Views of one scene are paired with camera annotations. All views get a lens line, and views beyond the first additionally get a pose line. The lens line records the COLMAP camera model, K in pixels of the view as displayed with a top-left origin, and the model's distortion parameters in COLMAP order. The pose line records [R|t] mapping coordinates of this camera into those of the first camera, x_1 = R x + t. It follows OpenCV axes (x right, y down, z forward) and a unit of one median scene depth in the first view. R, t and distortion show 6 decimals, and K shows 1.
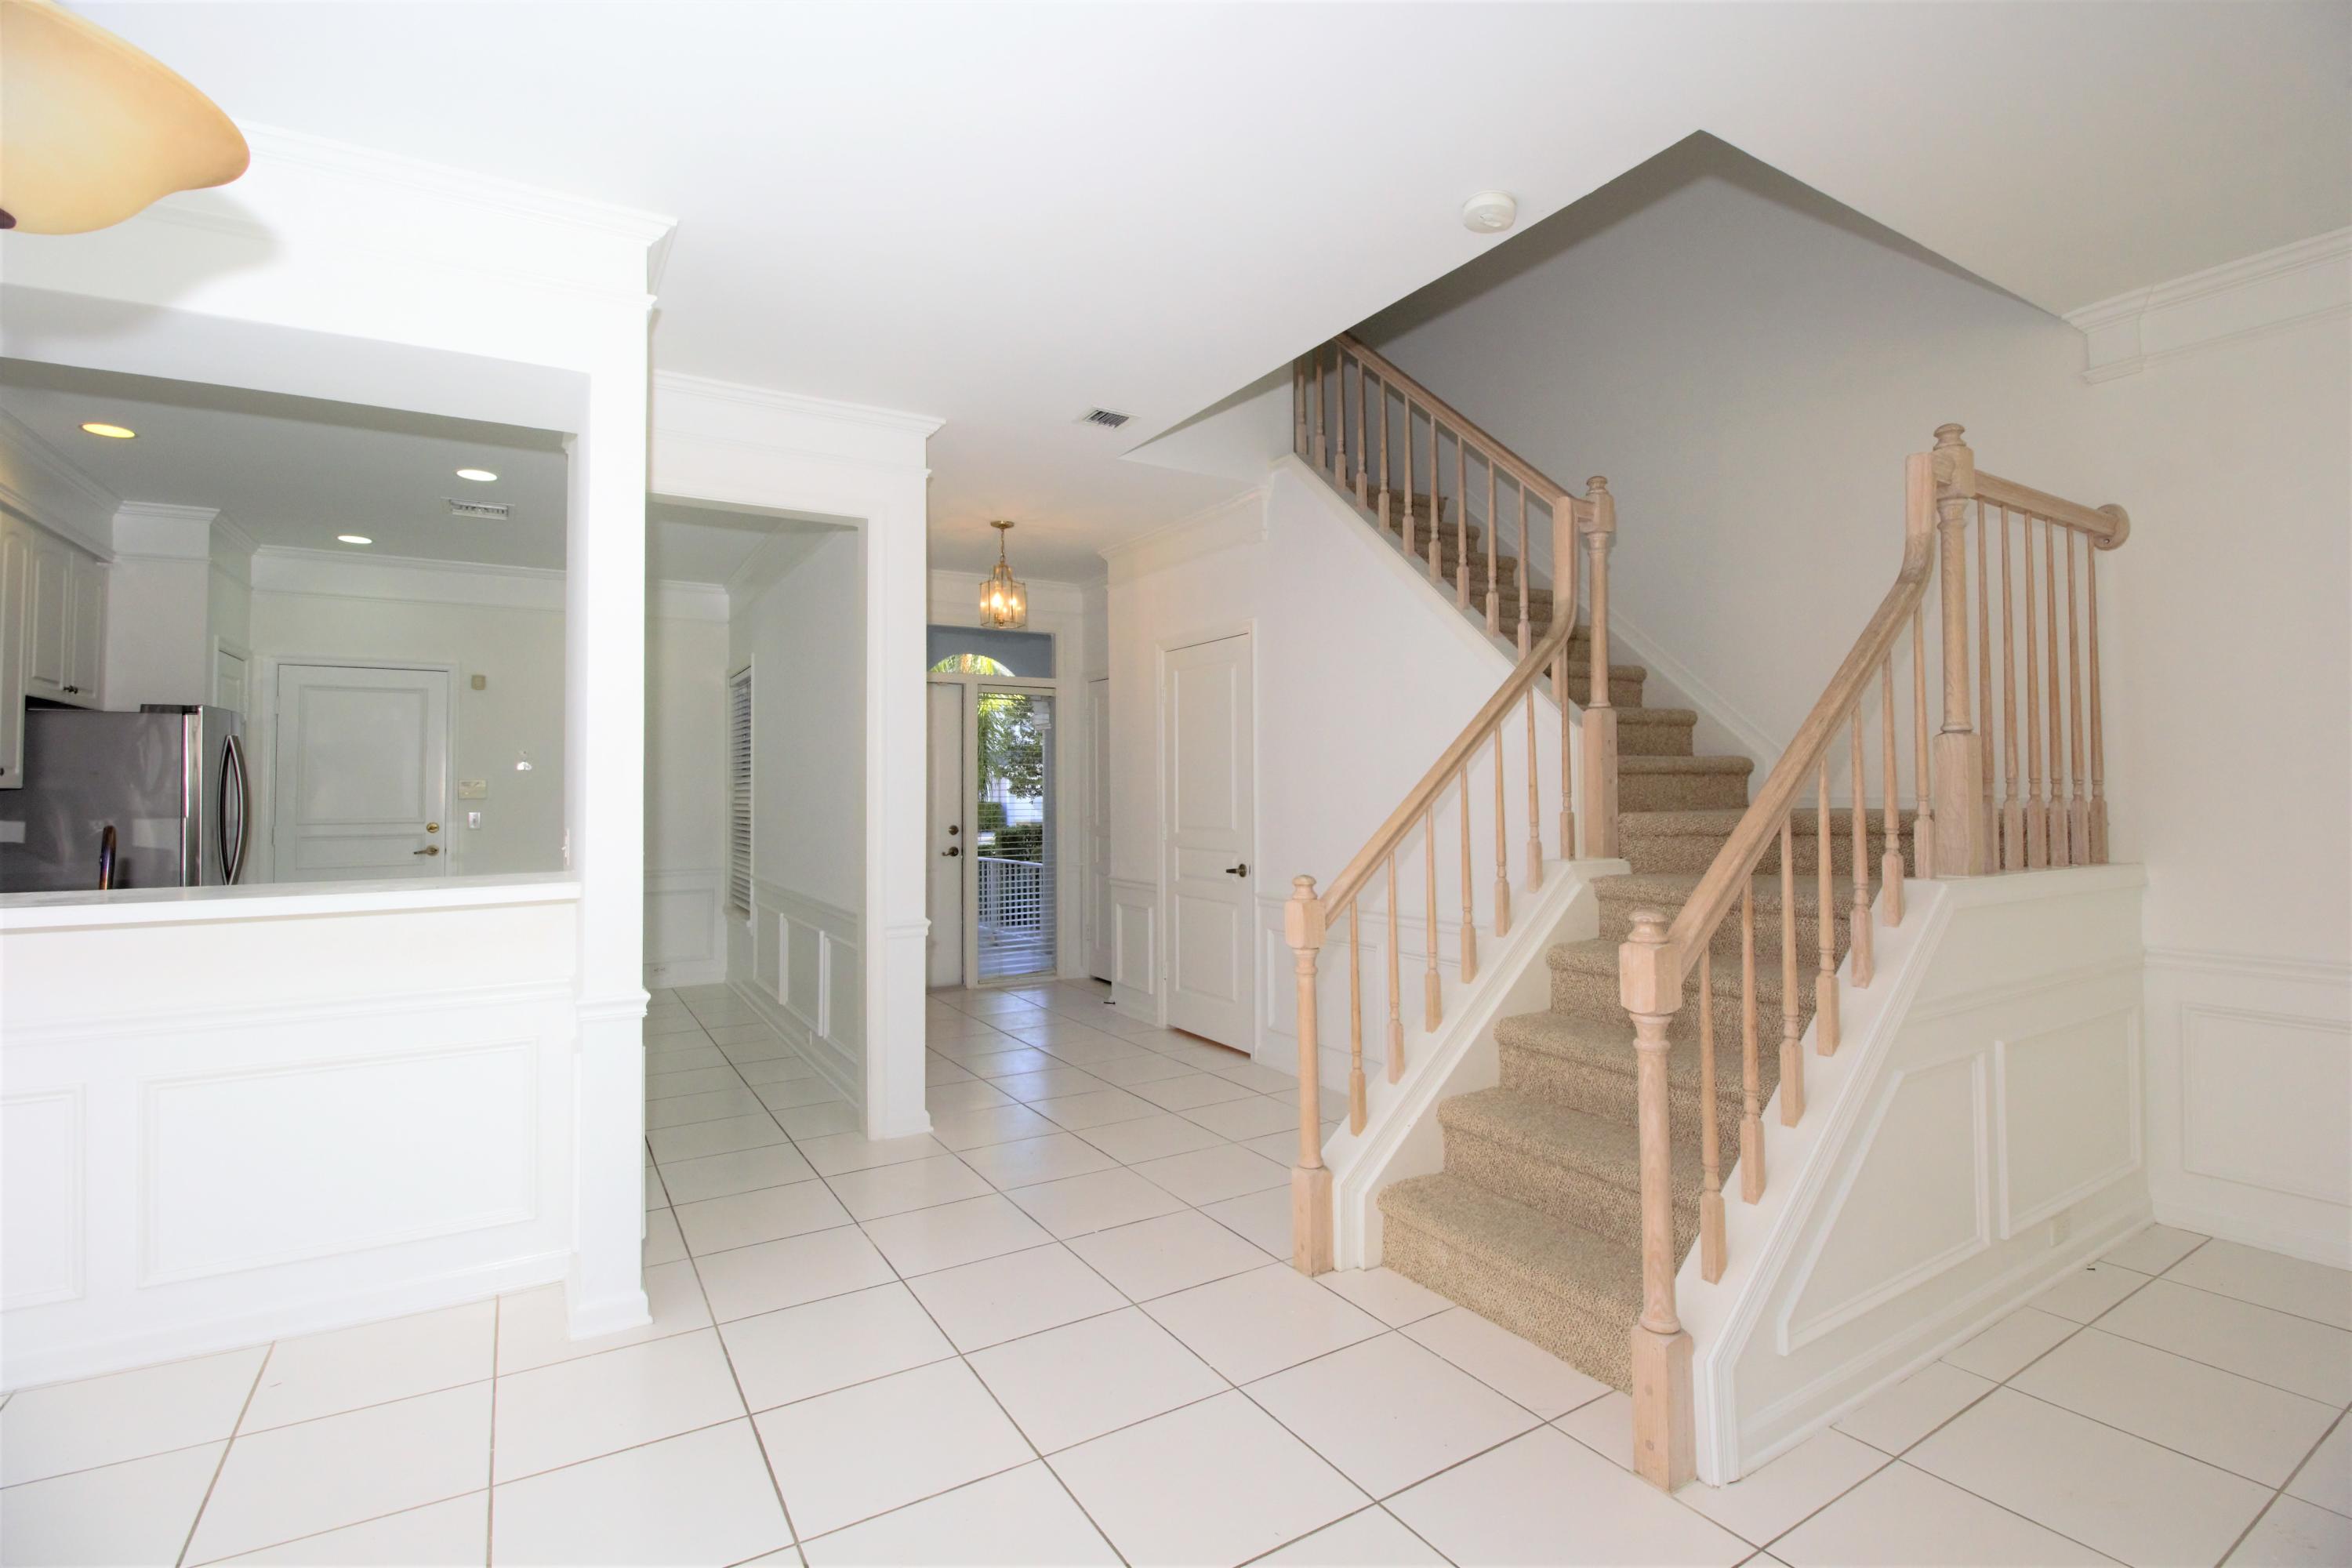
lens RADIAL K [[1084.1, 0, 1201.2], [0, 1084.1, 754.7], [0, 0, 1]] dist [0.001231, -0.013405]
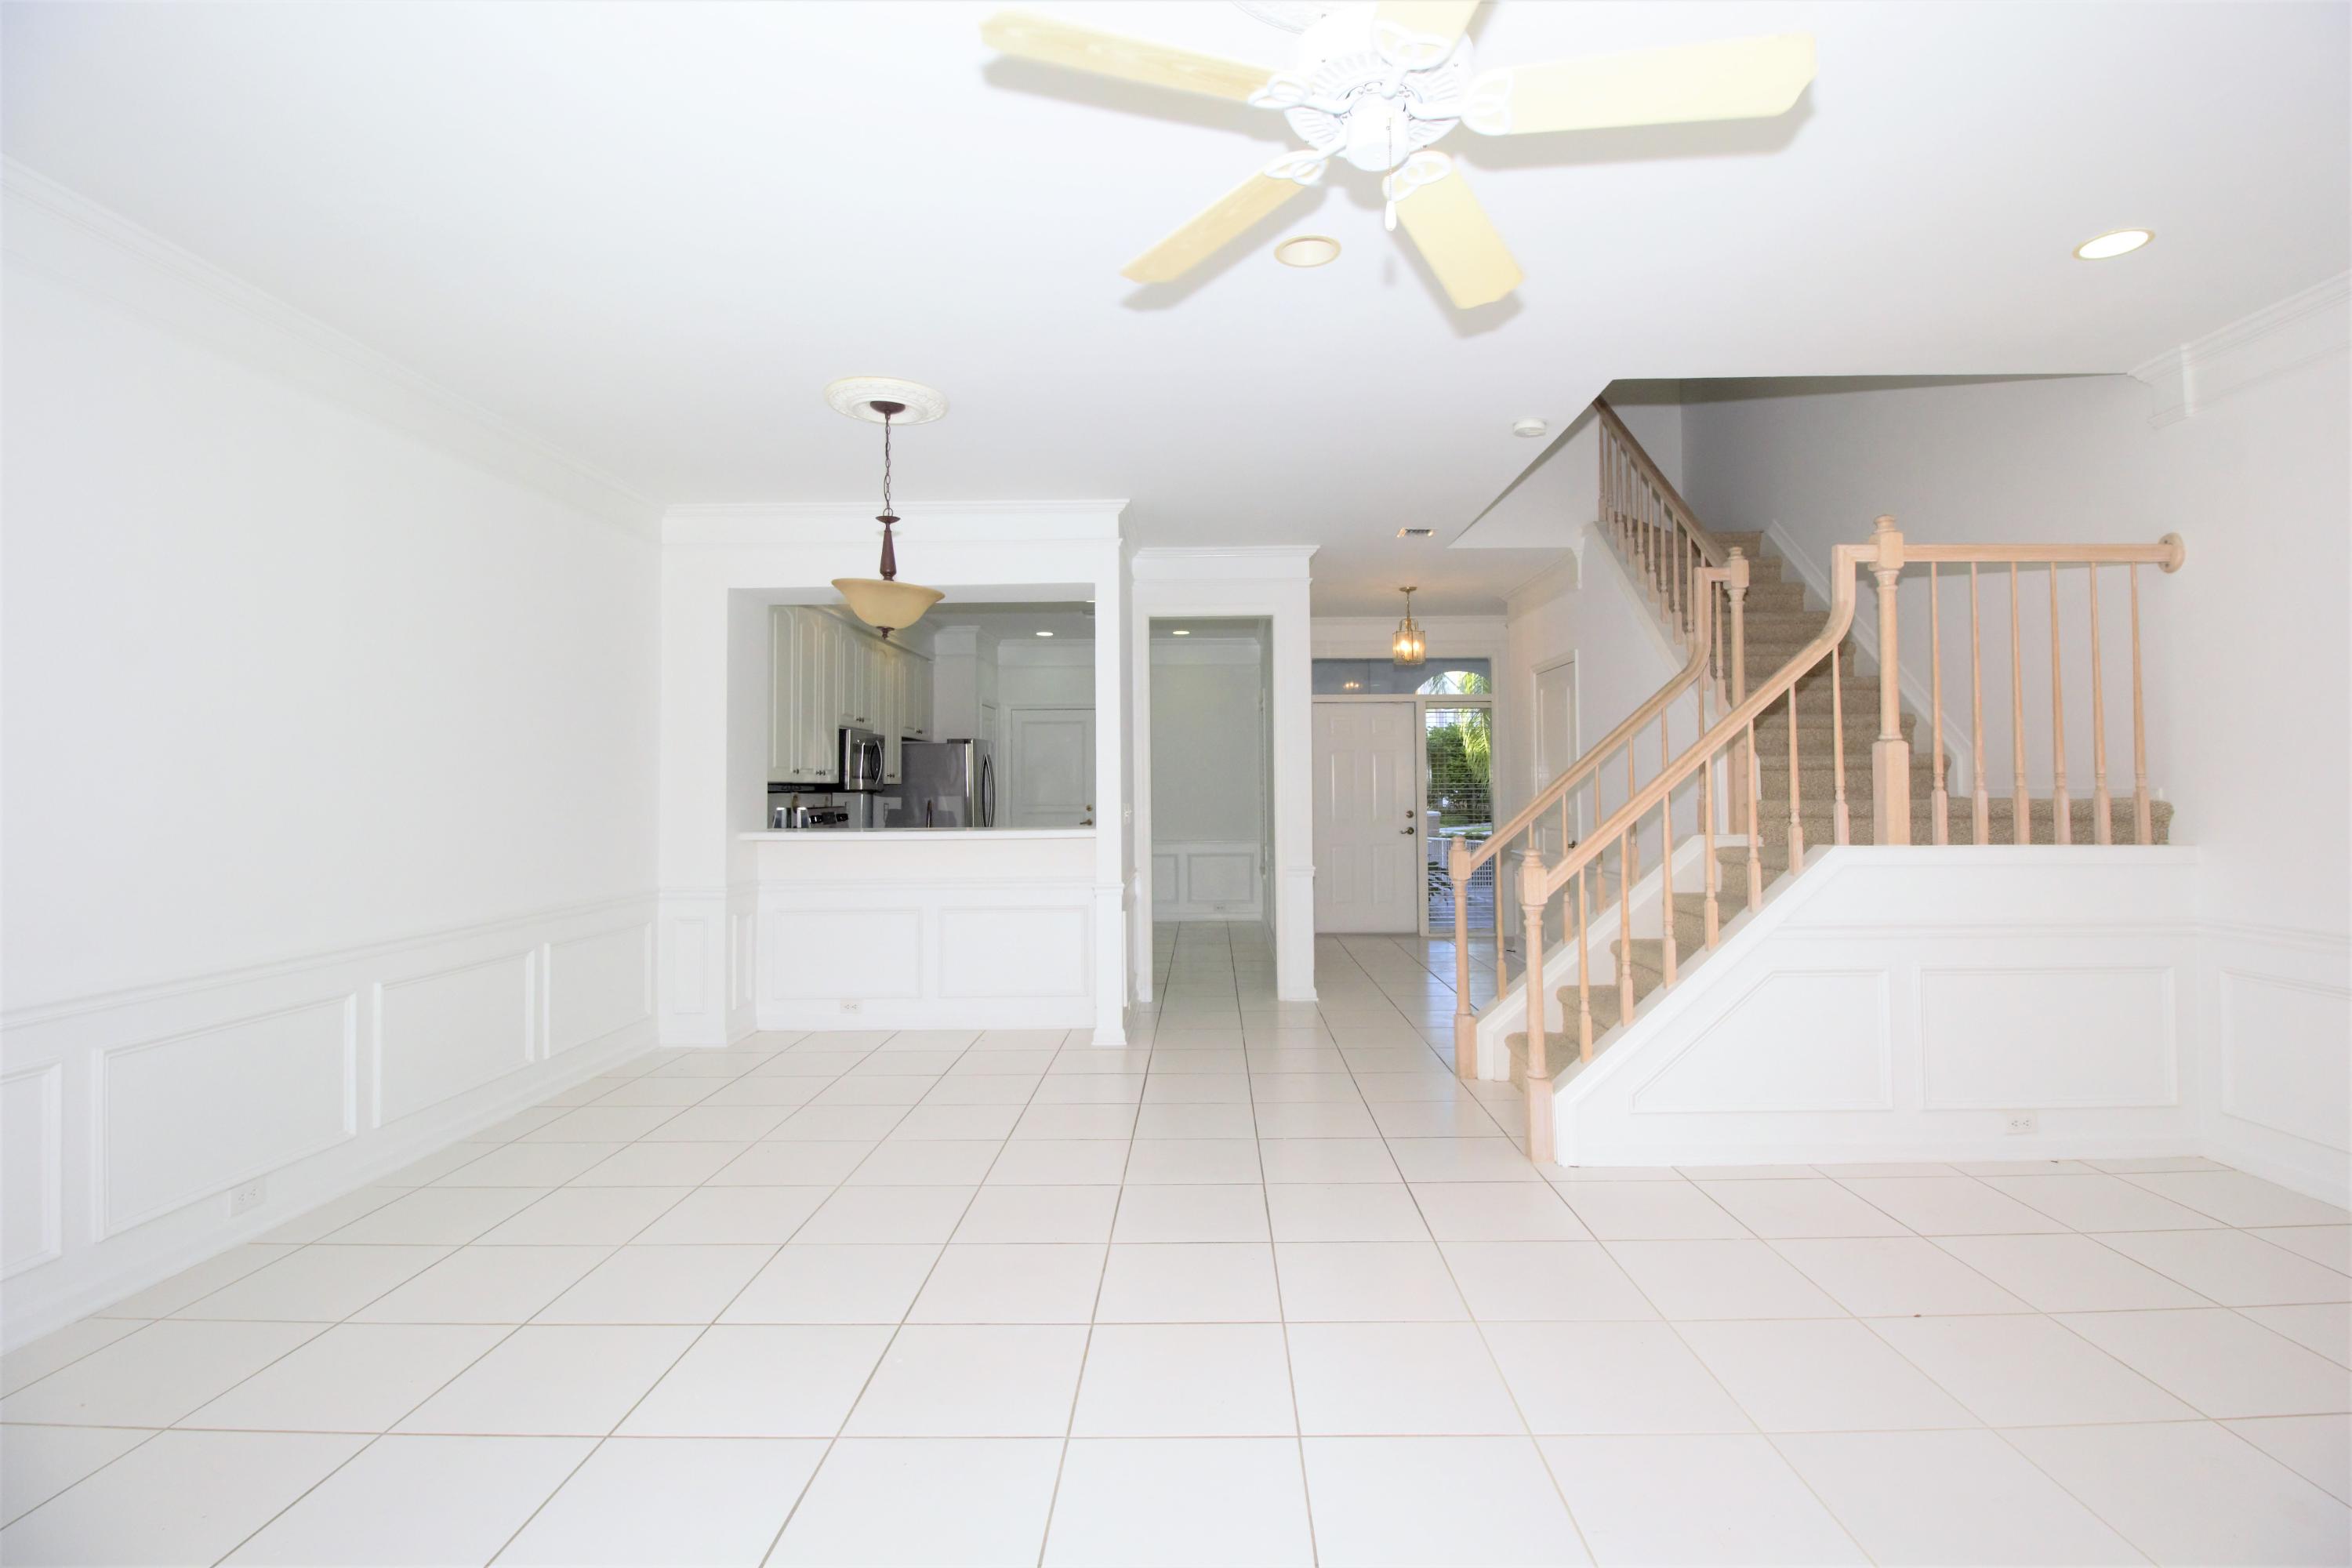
lens RADIAL K [[1084.1, 0, 1201.2], [0, 1084.1, 754.7], [0, 0, 1]] dist [0.001231, -0.013405]
pose [[0.843628, -0.016501, -0.536674, 0.402385], [0.019627, 0.999807, 0.000112, -0.011359], [0.536569, -0.010628, 0.843790, -0.362881]]
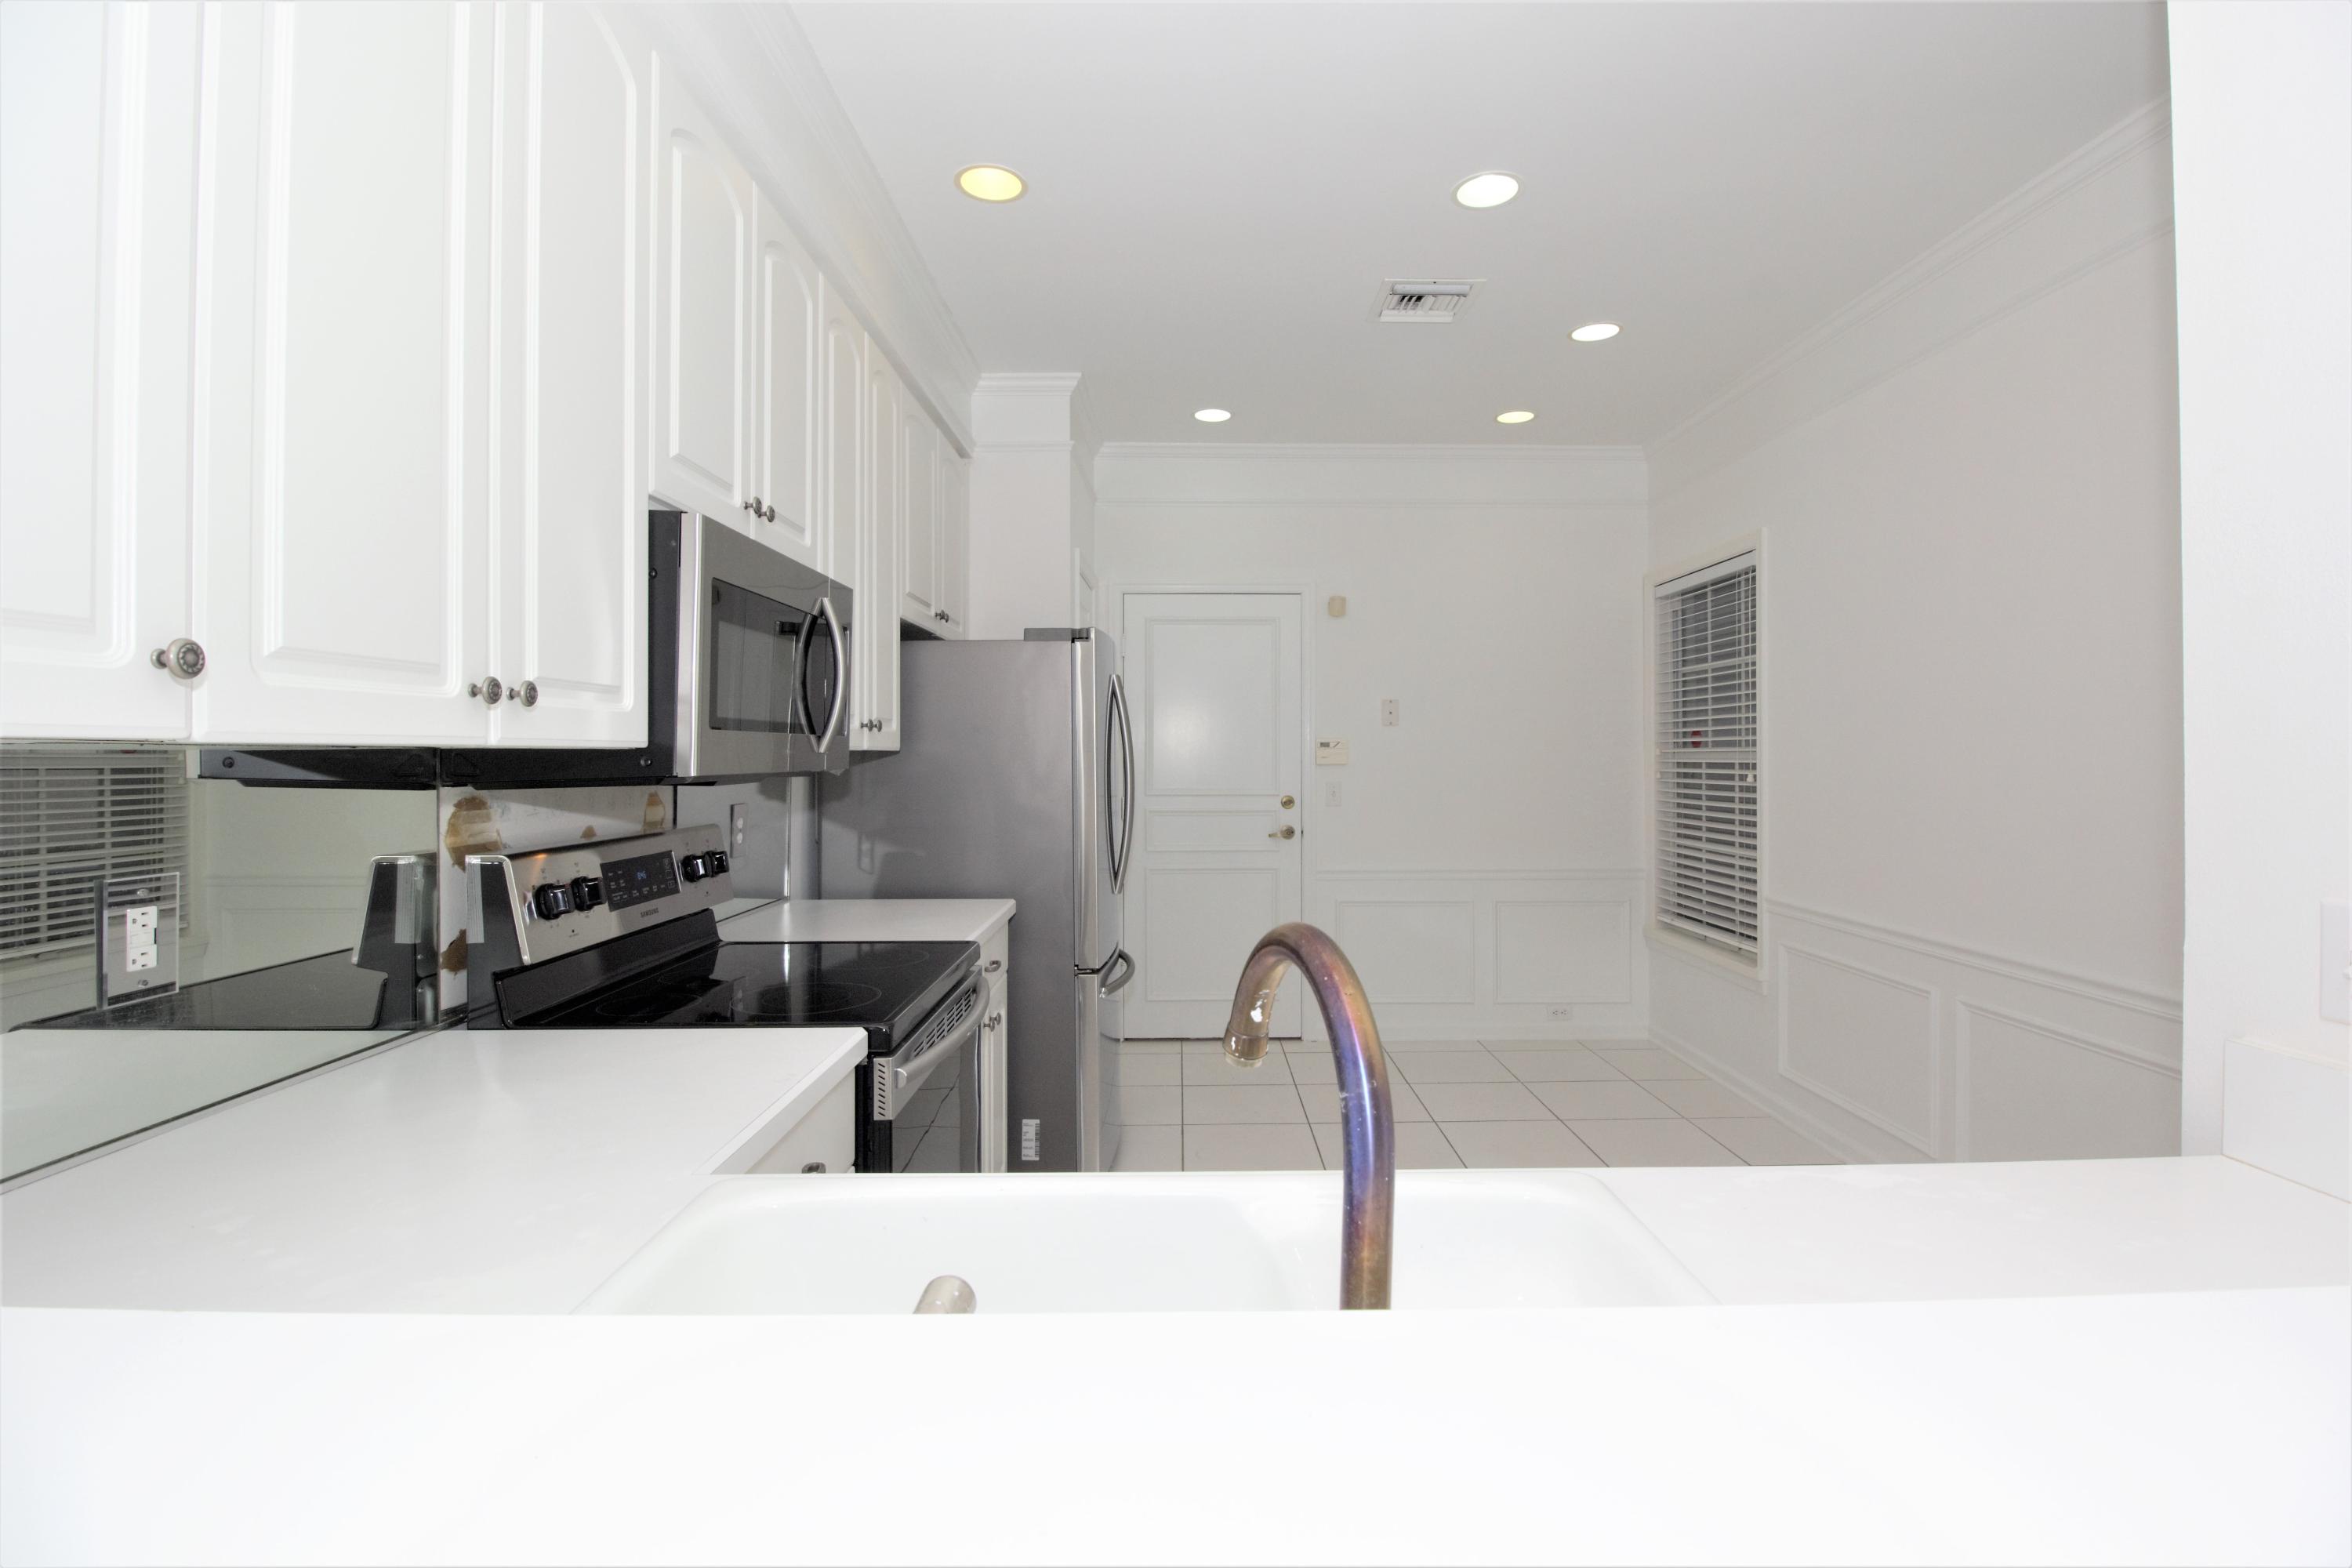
lens RADIAL K [[1084.1, 0, 1201.2], [0, 1084.1, 754.7], [0, 0, 1]] dist [0.001231, -0.013405]
pose [[0.857923, 0.008121, -0.513714, -0.524634], [0.010895, 0.999363, 0.033992, 0.011302], [0.513663, -0.034760, 0.857288, 0.449929]]
